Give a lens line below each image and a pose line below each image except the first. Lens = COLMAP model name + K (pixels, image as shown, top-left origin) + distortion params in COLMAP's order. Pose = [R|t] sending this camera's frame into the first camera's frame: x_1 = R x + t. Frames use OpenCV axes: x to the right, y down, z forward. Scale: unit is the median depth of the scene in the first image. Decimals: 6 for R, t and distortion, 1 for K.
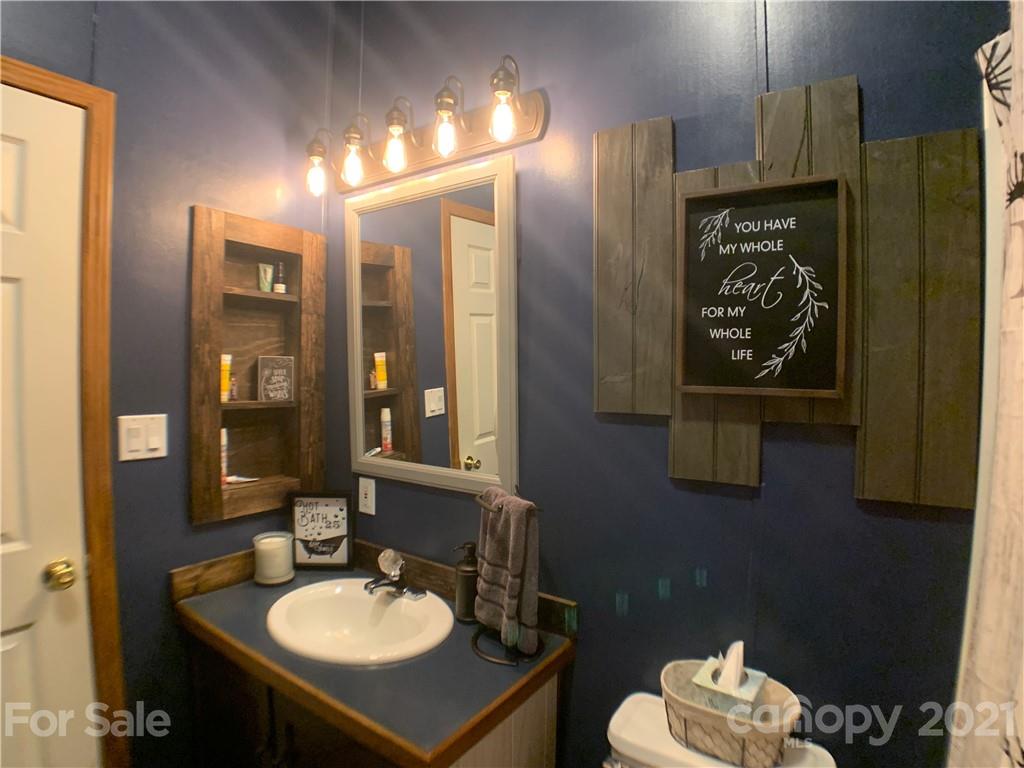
lens RADIAL K [[538.5, 0, 509.4], [0, 538.5, 387.2], [0, 0, 1]] dist [-0.087967, 0.006040]
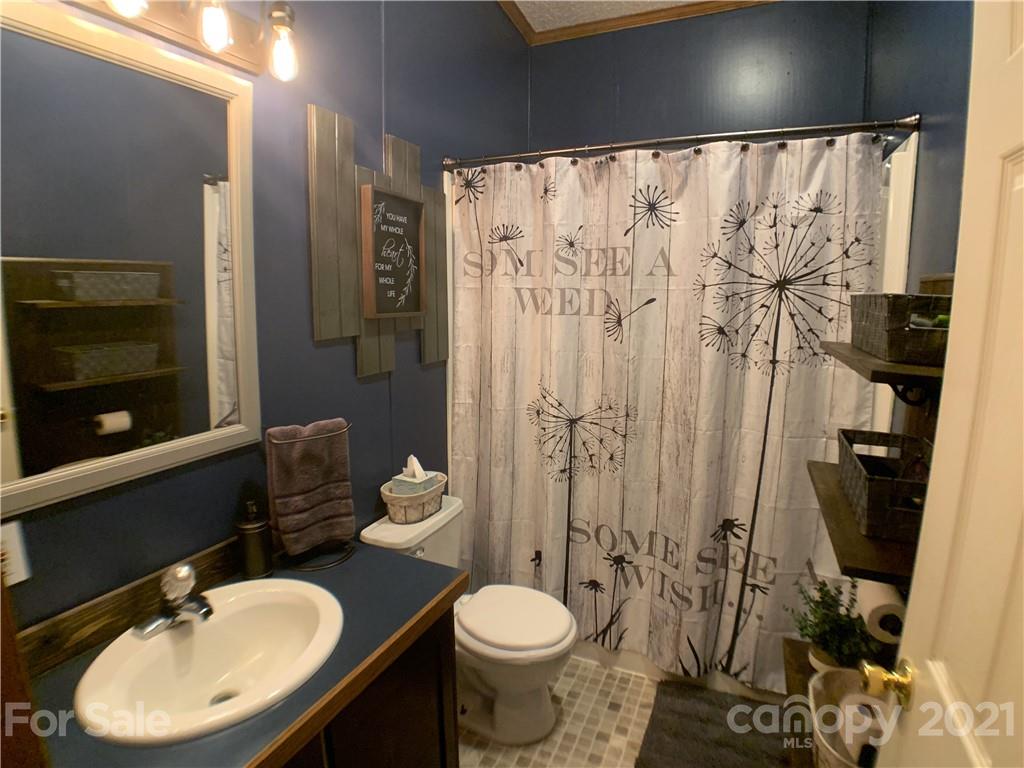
lens RADIAL K [[538.5, 0, 508.4], [0, 538.5, 380.7], [0, 0, 1]] dist [-0.087967, 0.006040]
pose [[-0.151859, -0.165788, 0.974399, -1.328793], [0.034463, 0.984345, 0.172851, -0.070950], [-0.987801, 0.059830, -0.143768, 0.900954]]
